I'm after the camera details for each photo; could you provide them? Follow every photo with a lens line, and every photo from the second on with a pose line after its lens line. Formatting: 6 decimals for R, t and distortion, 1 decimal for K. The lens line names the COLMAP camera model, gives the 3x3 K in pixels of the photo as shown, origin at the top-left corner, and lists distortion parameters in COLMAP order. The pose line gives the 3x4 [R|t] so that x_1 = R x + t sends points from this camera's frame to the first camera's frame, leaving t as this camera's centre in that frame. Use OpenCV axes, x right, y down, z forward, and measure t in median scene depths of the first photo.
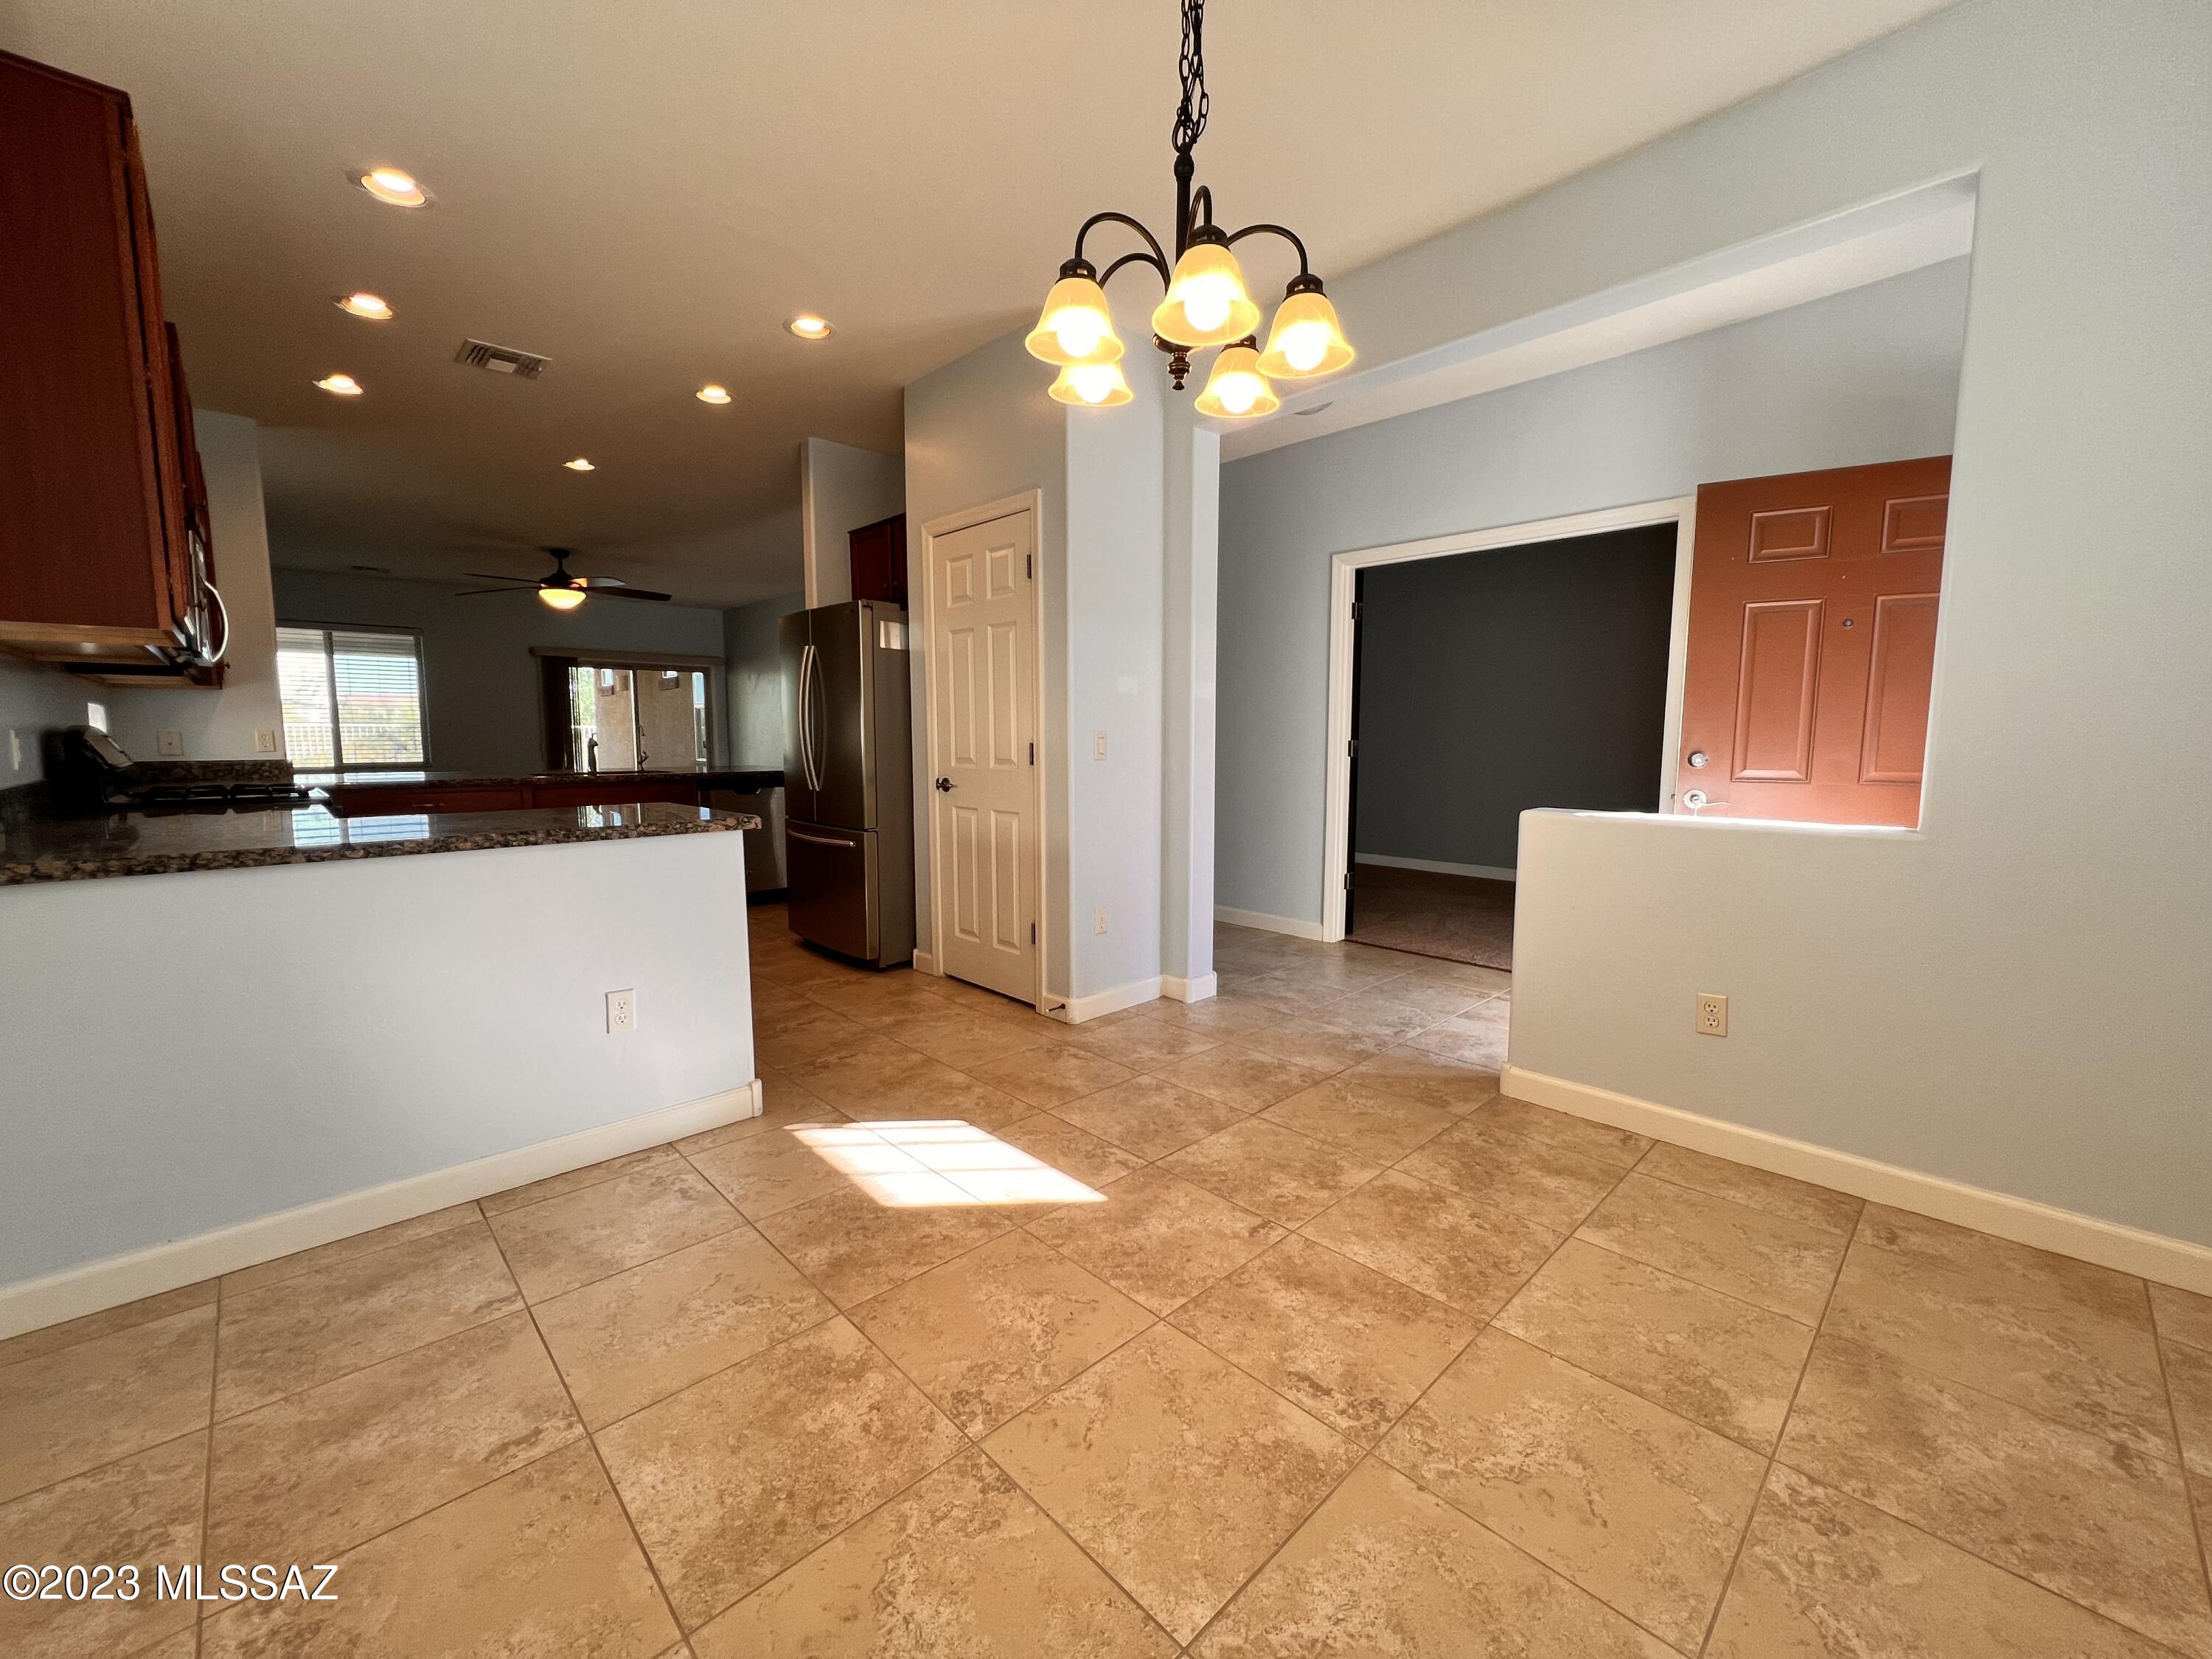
lens RADIAL K [[887.0, 0, 1105.7], [0, 887.0, 829.7], [0, 0, 1]] dist [-0.003347, 0.000721]
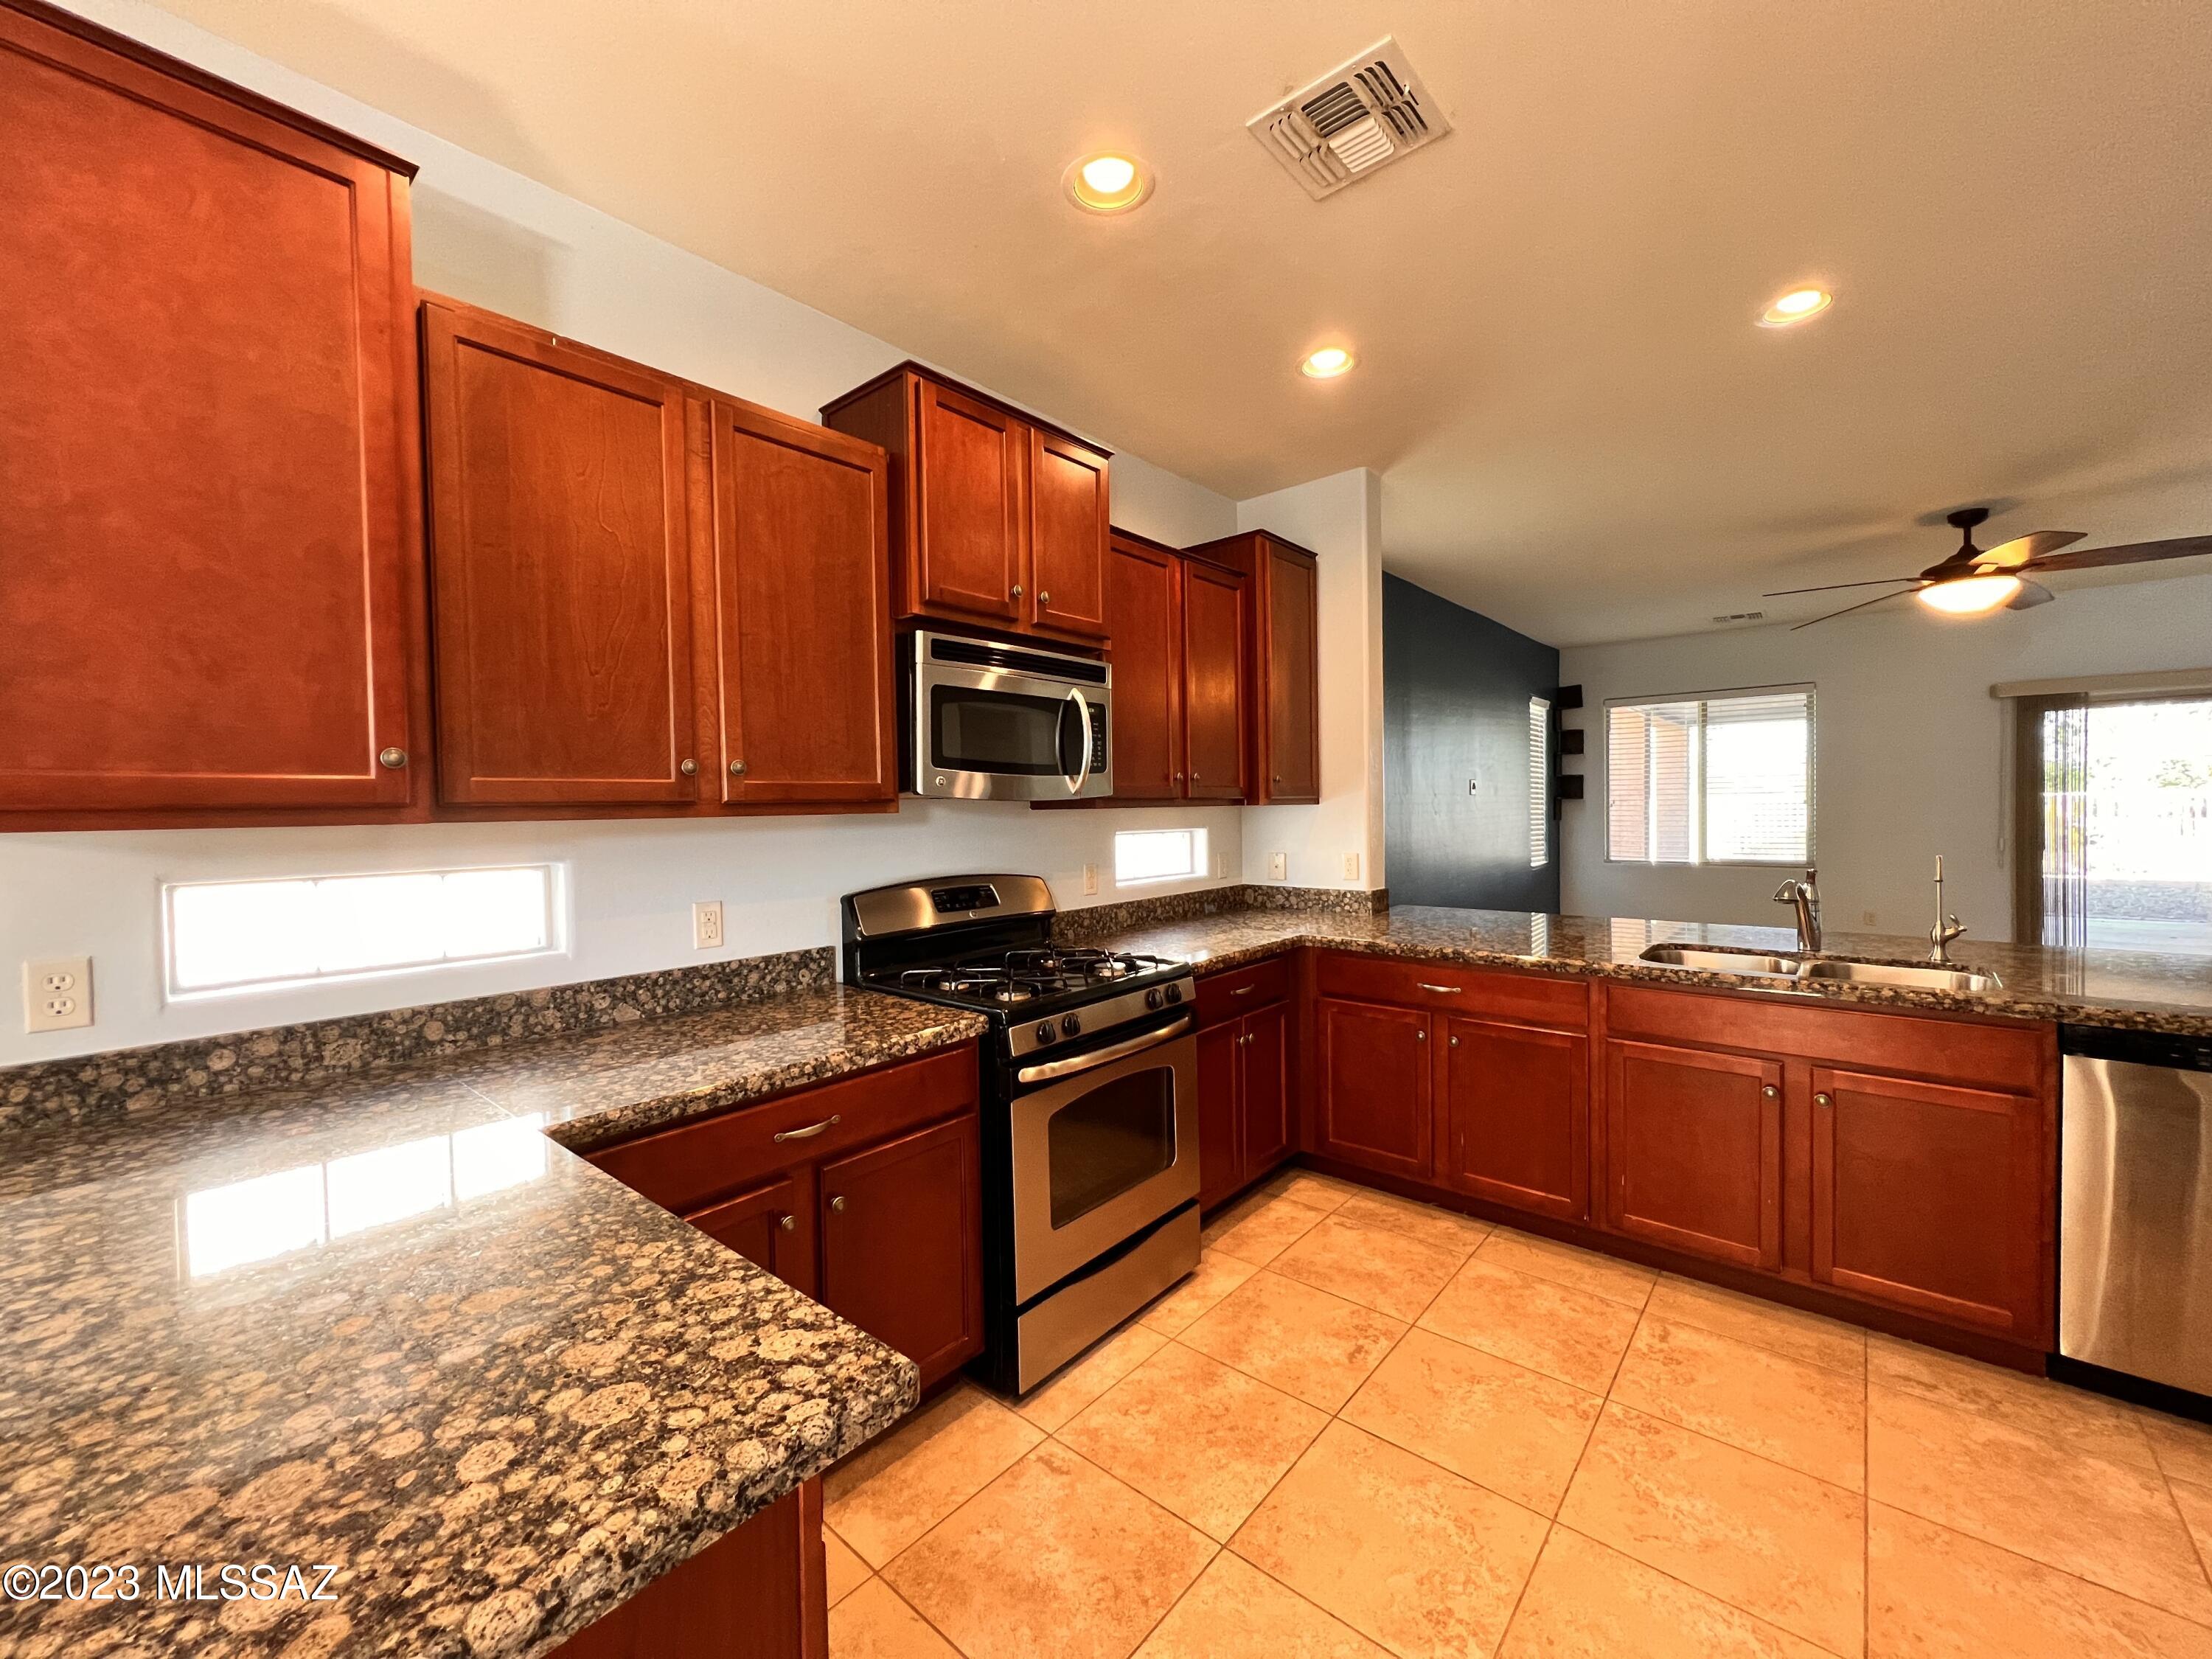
lens RADIAL K [[887.0, 0, 1097.3], [0, 887.0, 825.8], [0, 0, 1]] dist [-0.003347, 0.000721]
pose [[0.090408, 0.018937, -0.995725, -0.201040], [-0.088996, 0.995973, 0.010861, -0.142221], [0.991920, 0.087633, 0.091730, 0.791530]]
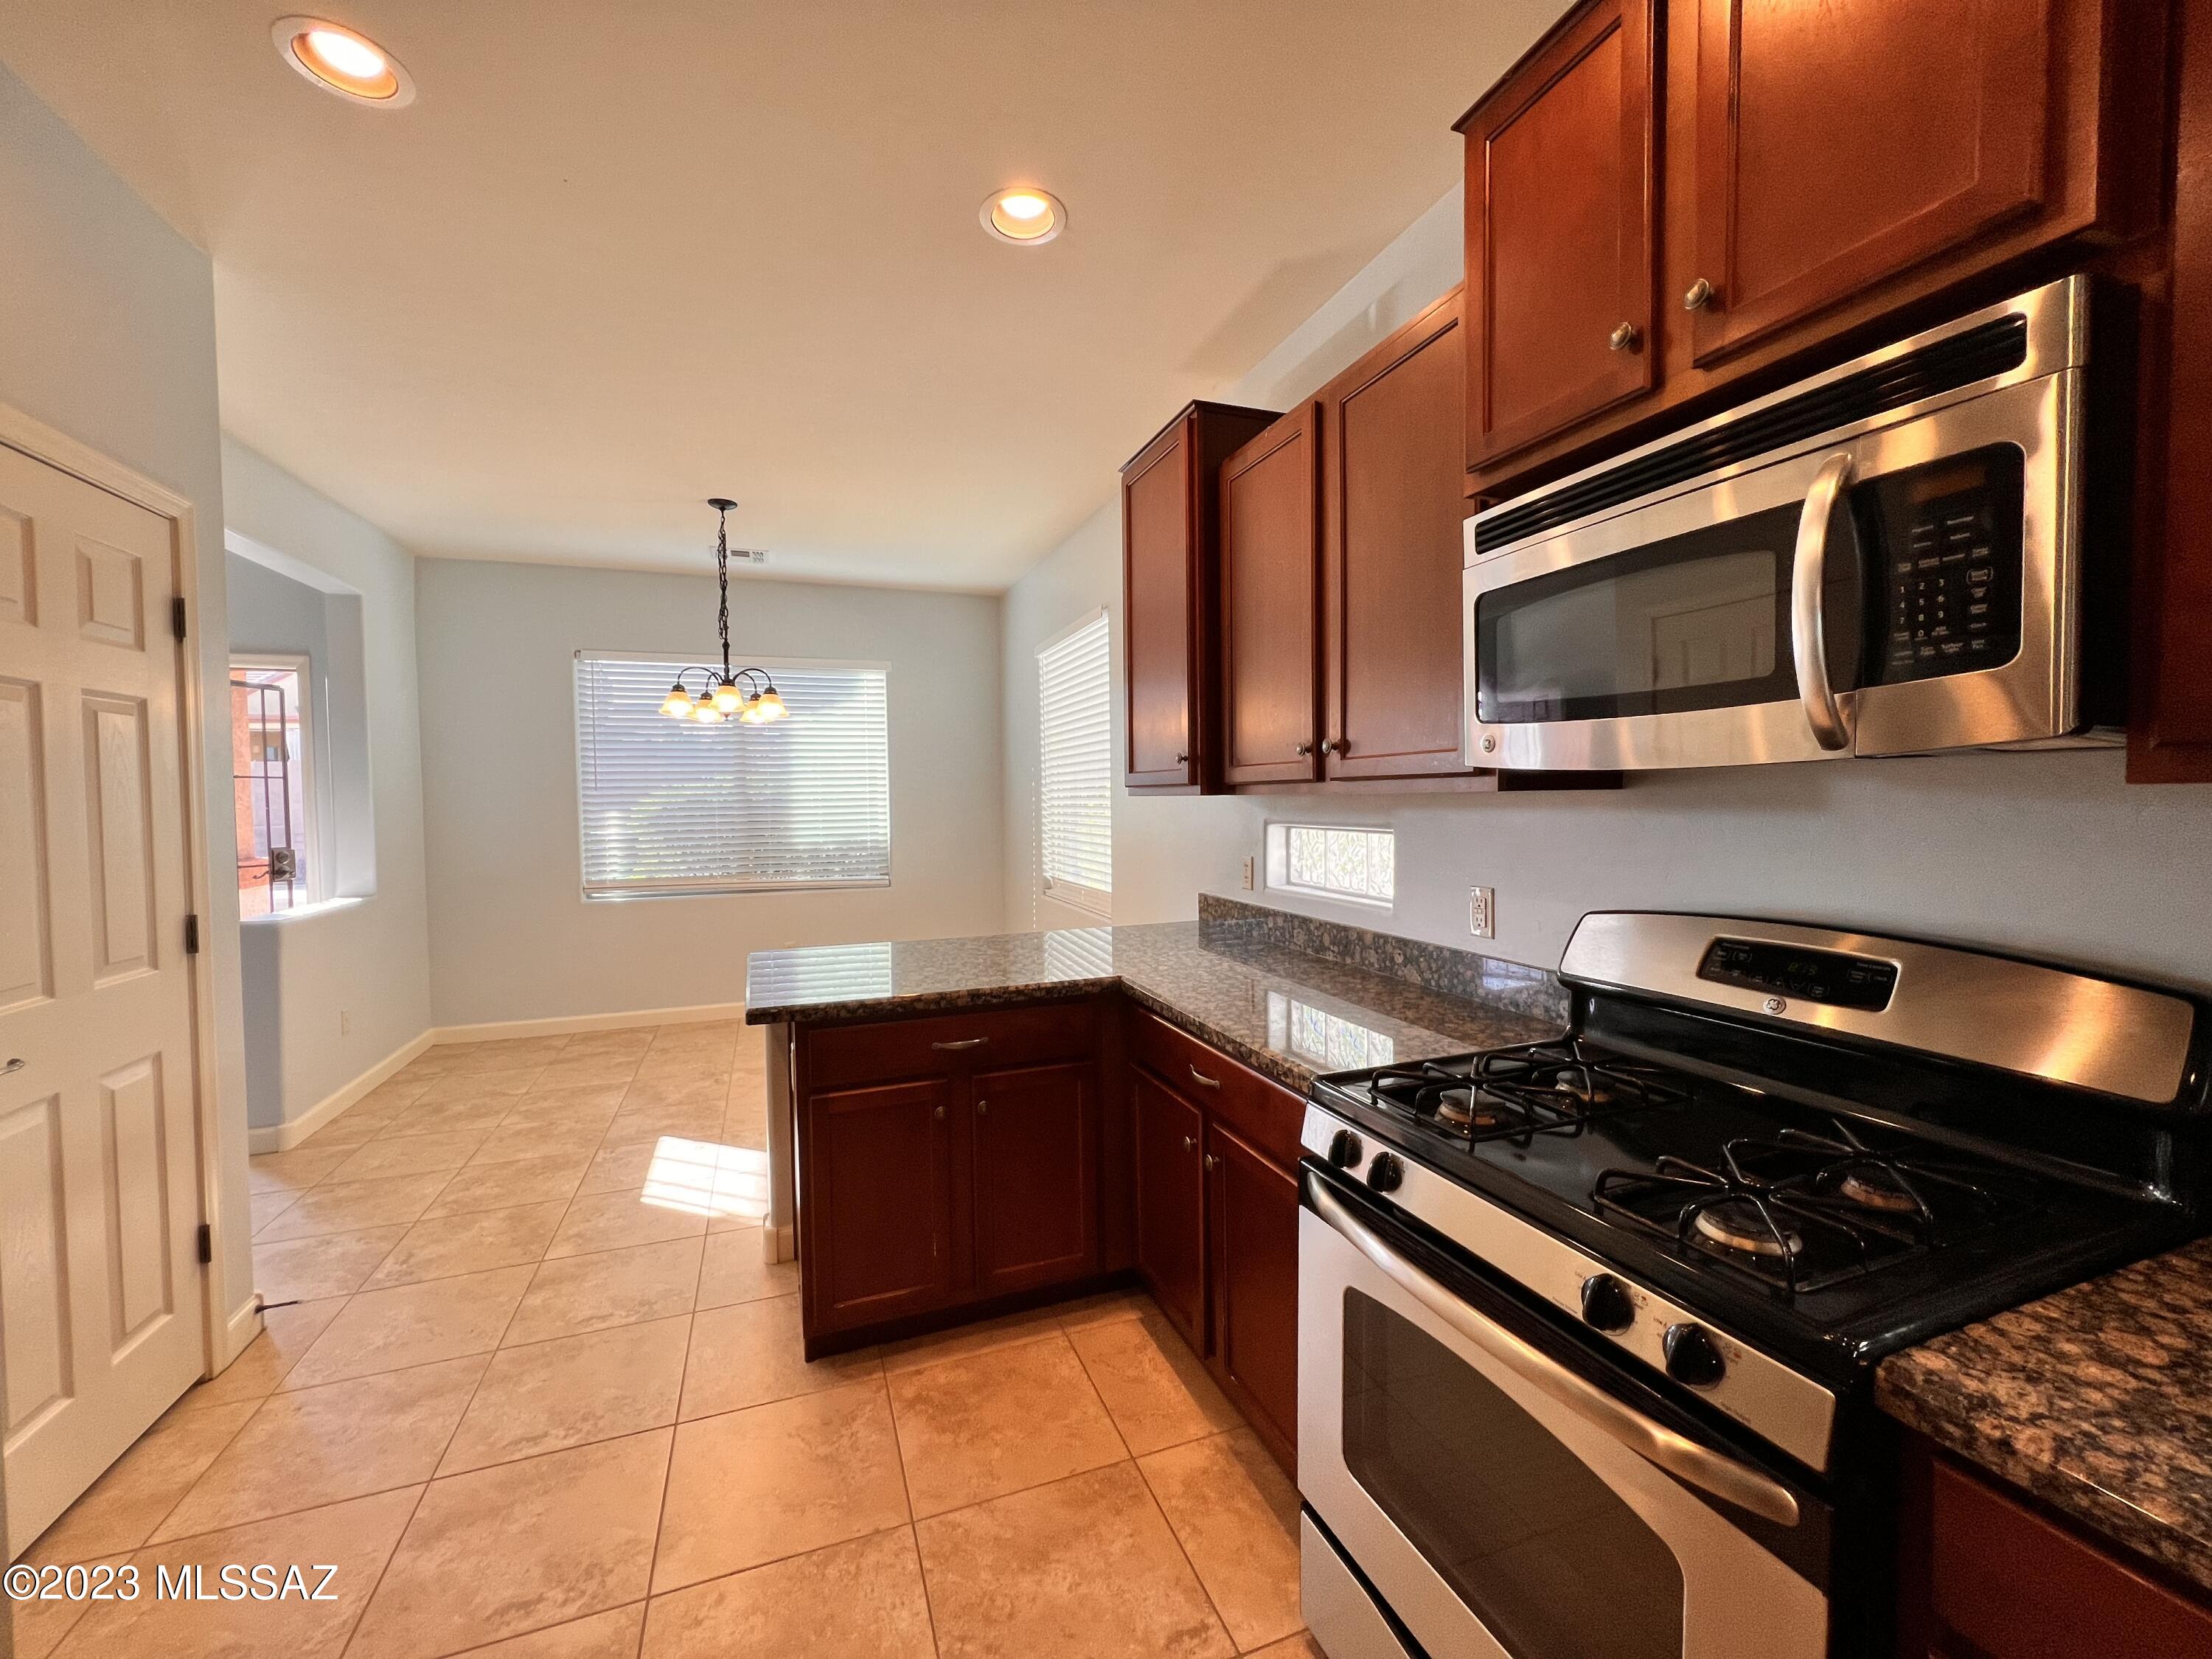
lens RADIAL K [[887.0, 0, 1102.9], [0, 887.0, 829.9], [0, 0, 1]] dist [-0.003347, 0.000721]
pose [[-0.918036, -0.006721, 0.396439, -0.754127], [0.051879, 0.989224, 0.136907, -0.176608], [-0.393088, 0.146253, -0.907795, 1.124977]]
